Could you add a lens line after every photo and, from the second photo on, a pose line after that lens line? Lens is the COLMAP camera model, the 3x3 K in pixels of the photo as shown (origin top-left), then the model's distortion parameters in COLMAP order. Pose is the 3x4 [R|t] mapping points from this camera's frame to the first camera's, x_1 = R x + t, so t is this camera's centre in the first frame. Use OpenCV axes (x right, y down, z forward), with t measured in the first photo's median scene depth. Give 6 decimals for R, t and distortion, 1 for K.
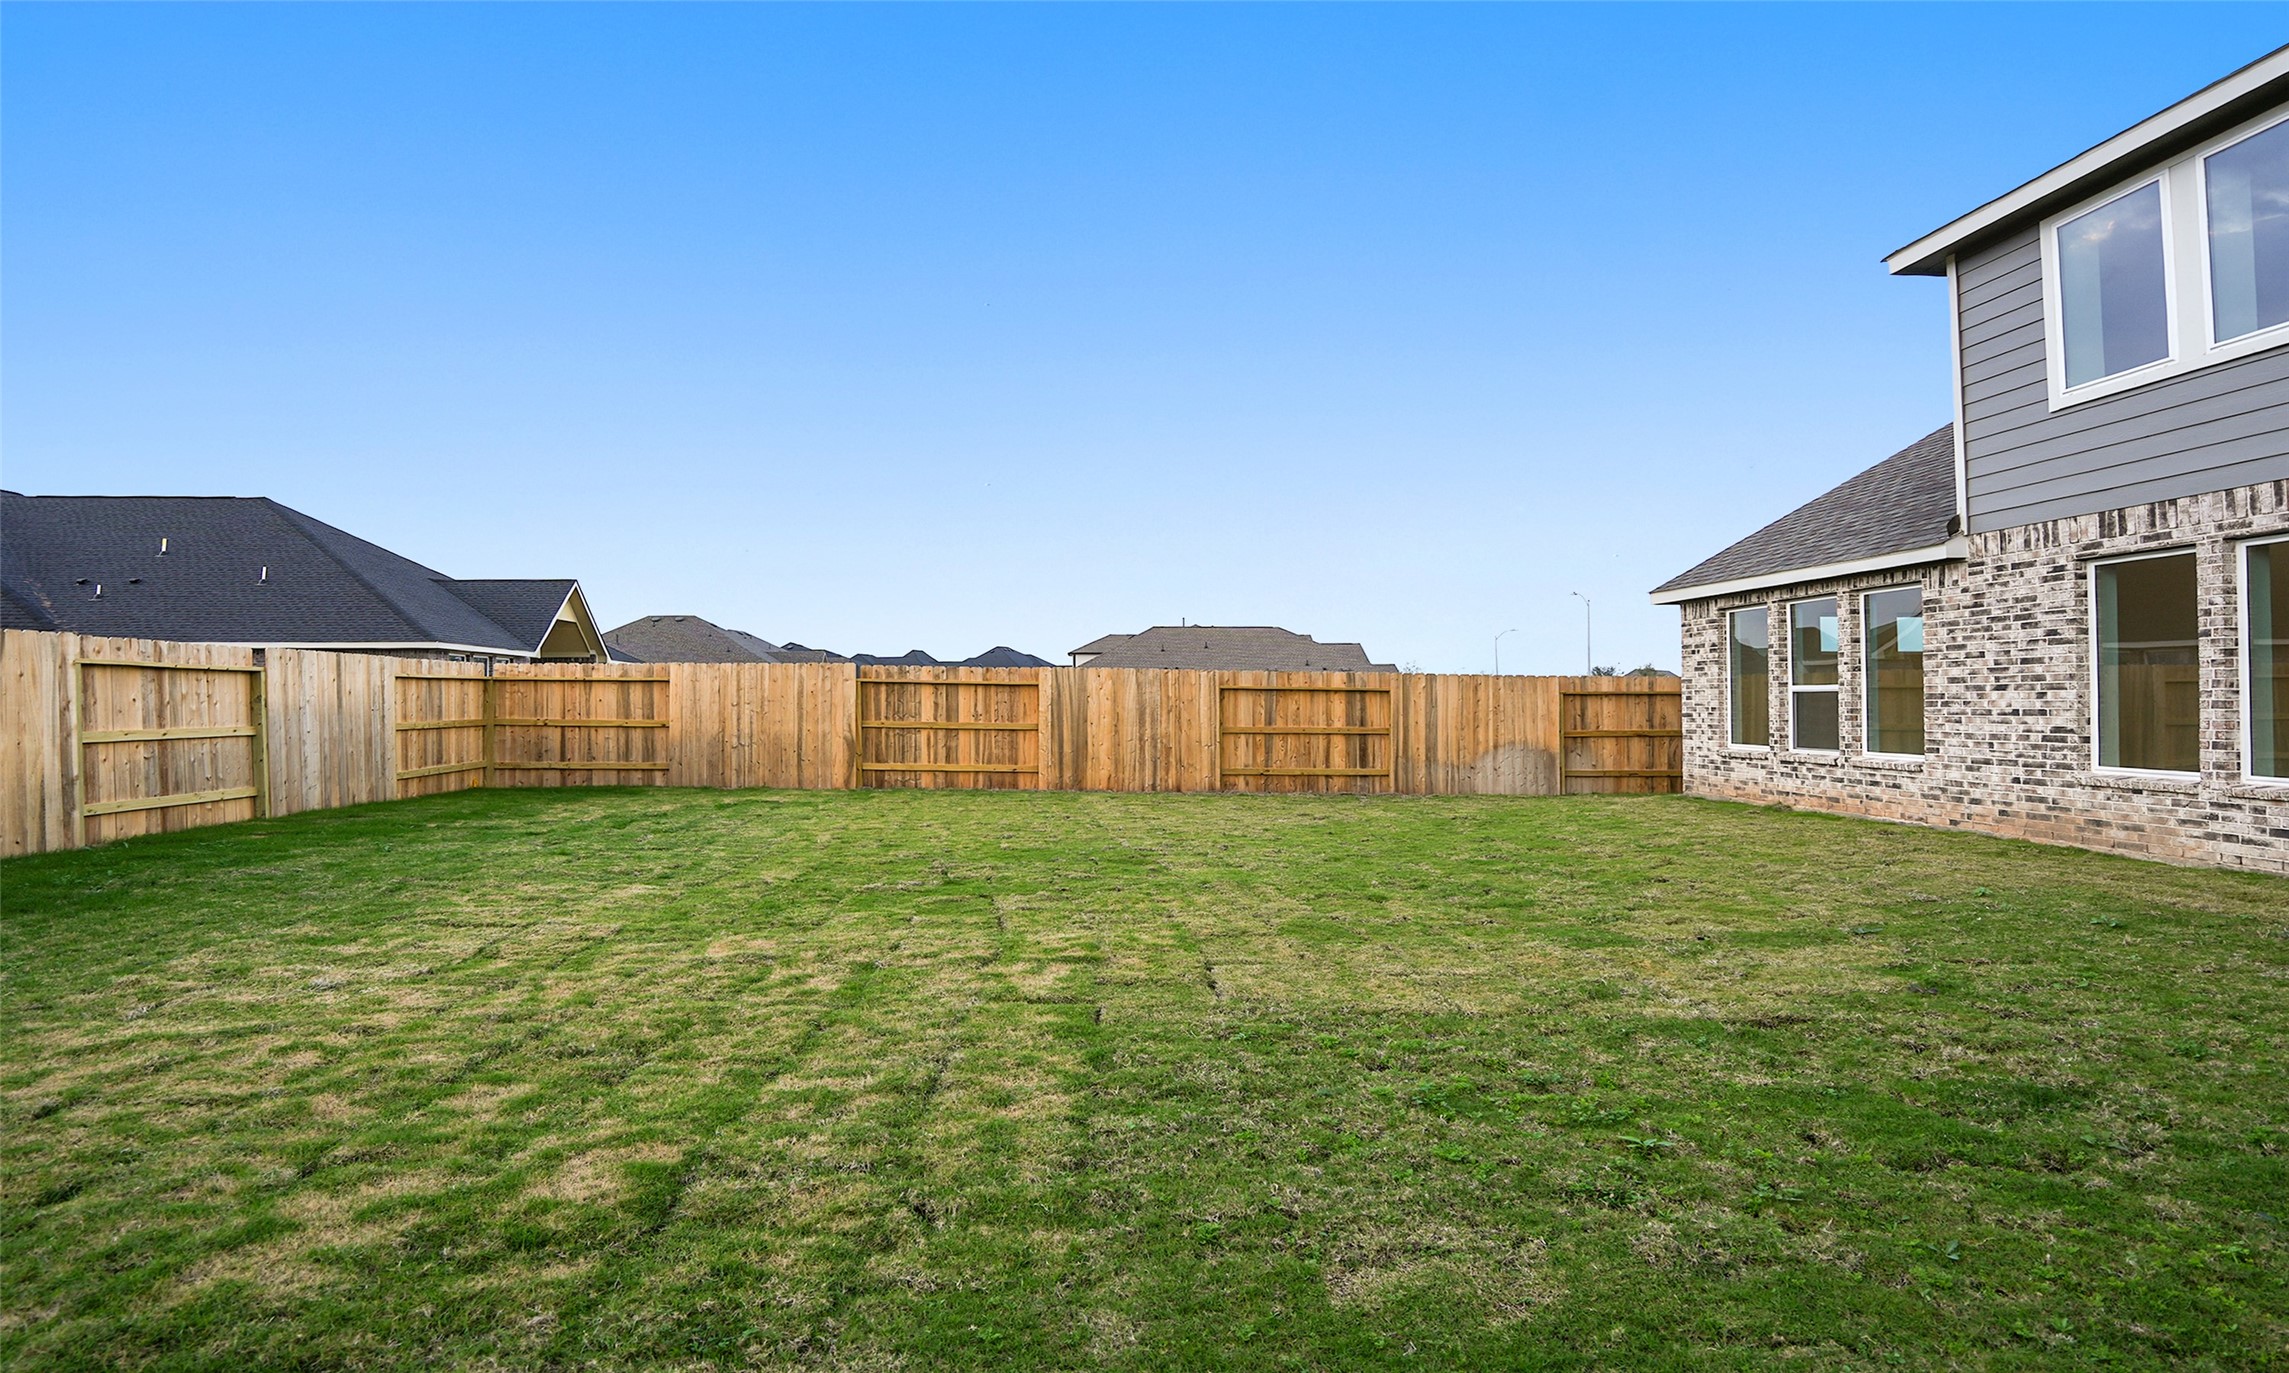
lens RADIAL K [[1222.9, 0, 1144.5], [0, 1222.9, 686.5], [0, 0, 1]] dist [-0.000629, 0.000141]
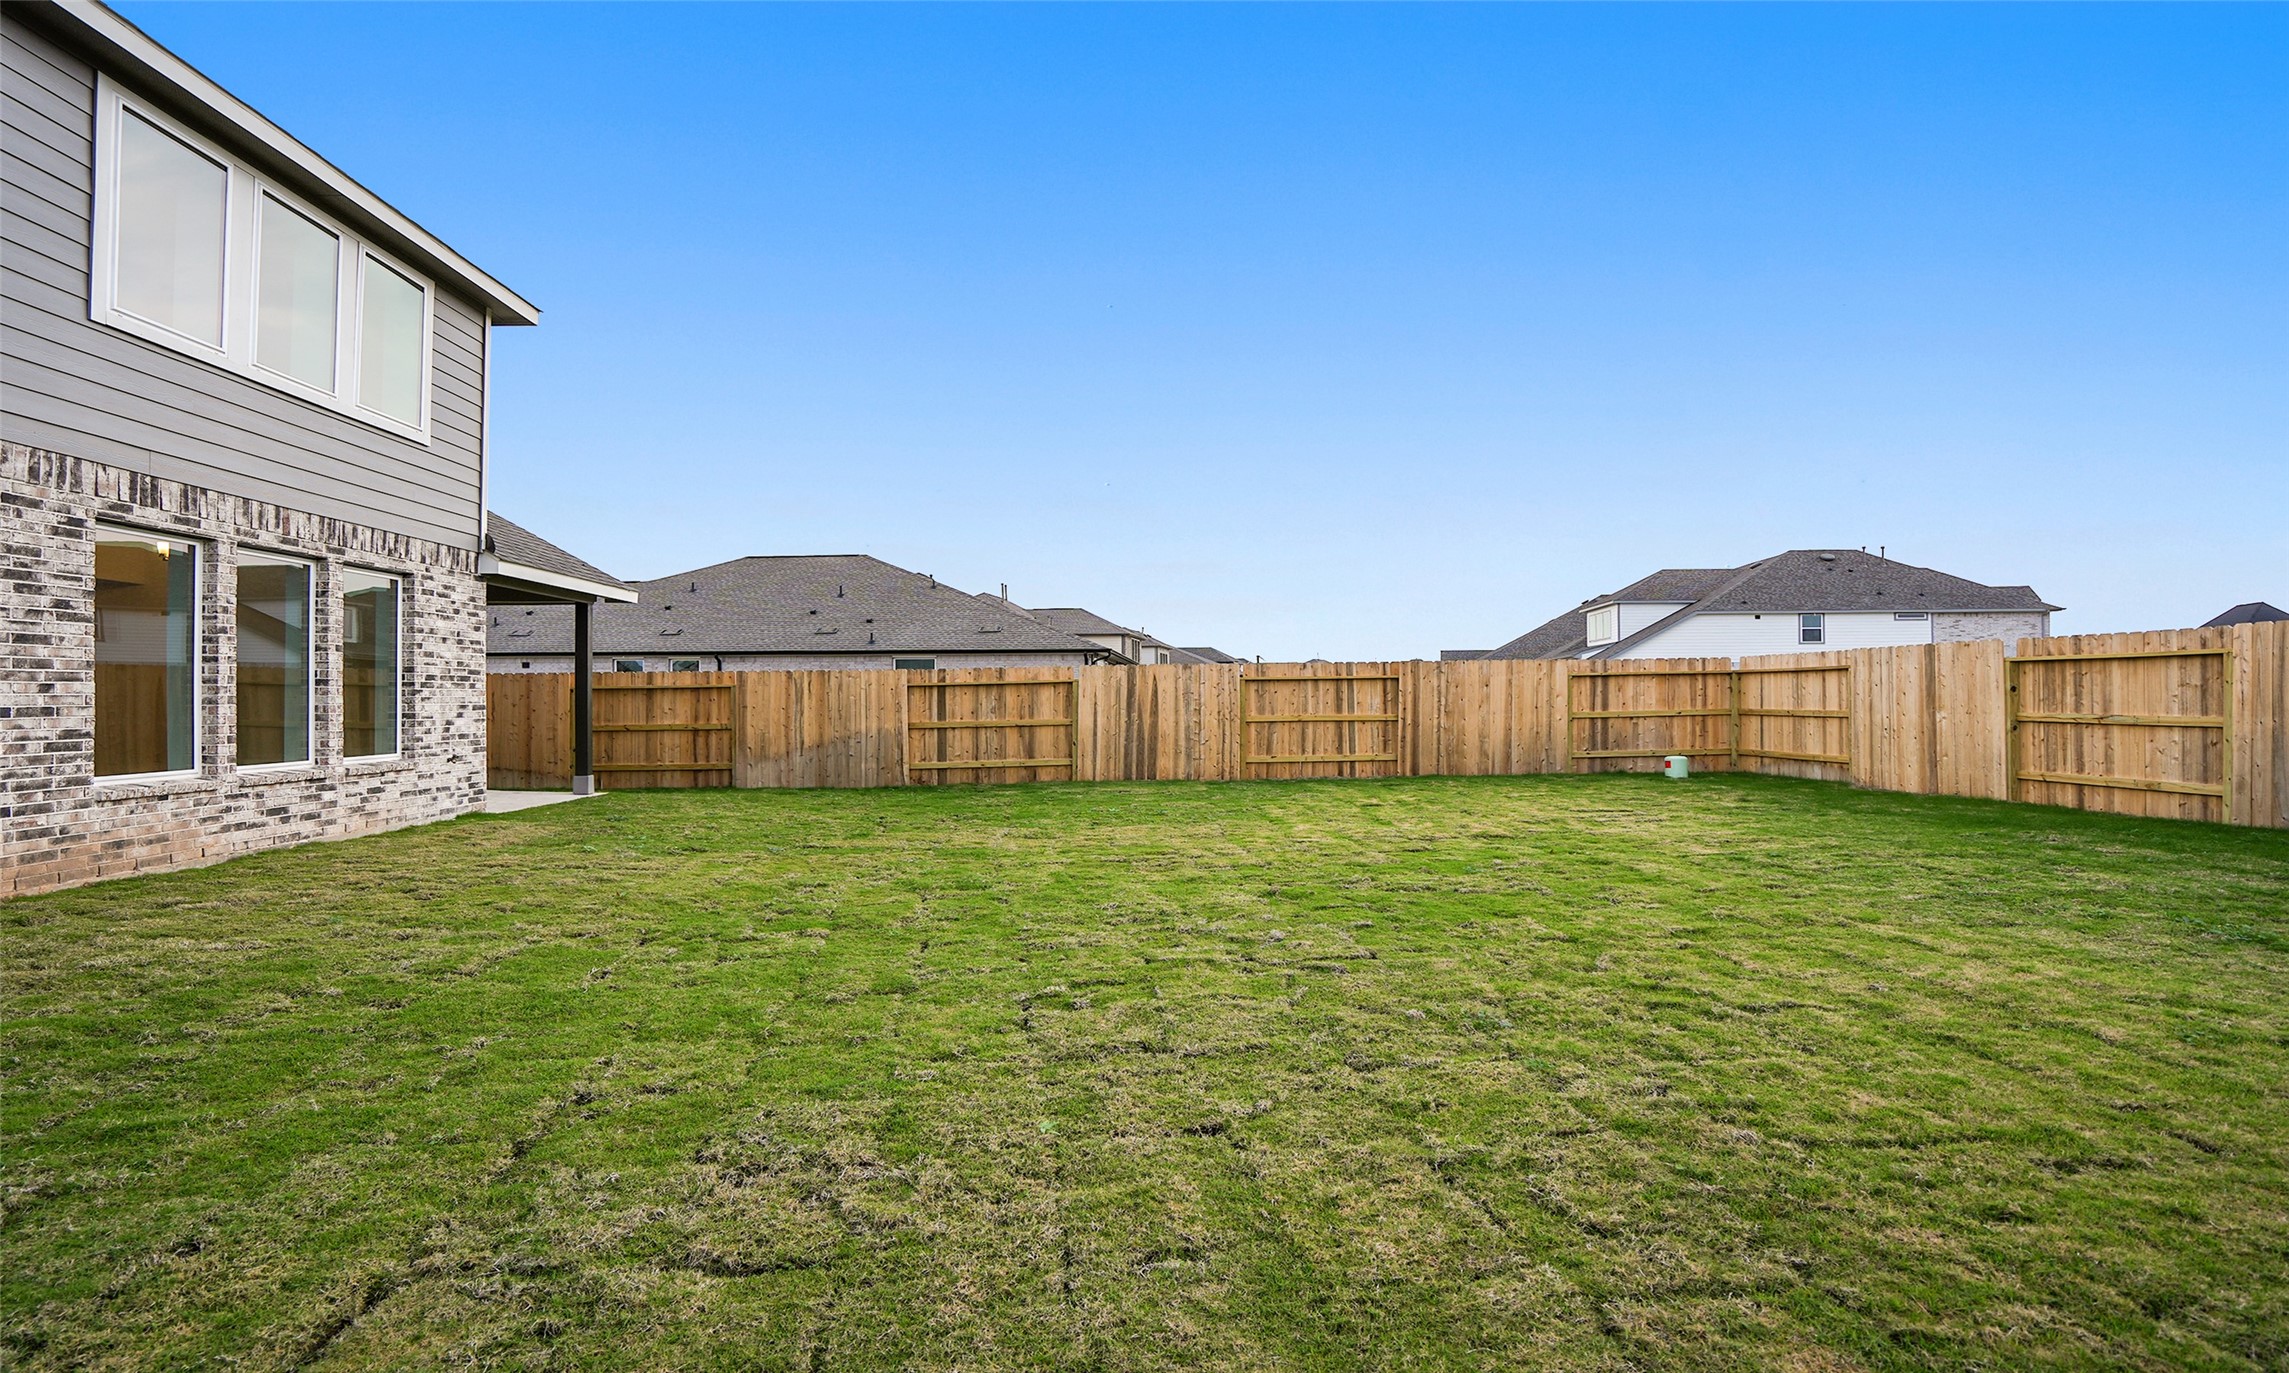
lens RADIAL K [[1231.2, 0, 1146.1], [0, 1231.2, 680.9], [0, 0, 1]] dist [0.000404, 0.000258]
pose [[-0.999431, 0.005832, 0.033236, 0.054334], [0.004894, 0.999589, -0.028245, 0.026003], [-0.033387, -0.028066, -0.999048, 1.660144]]
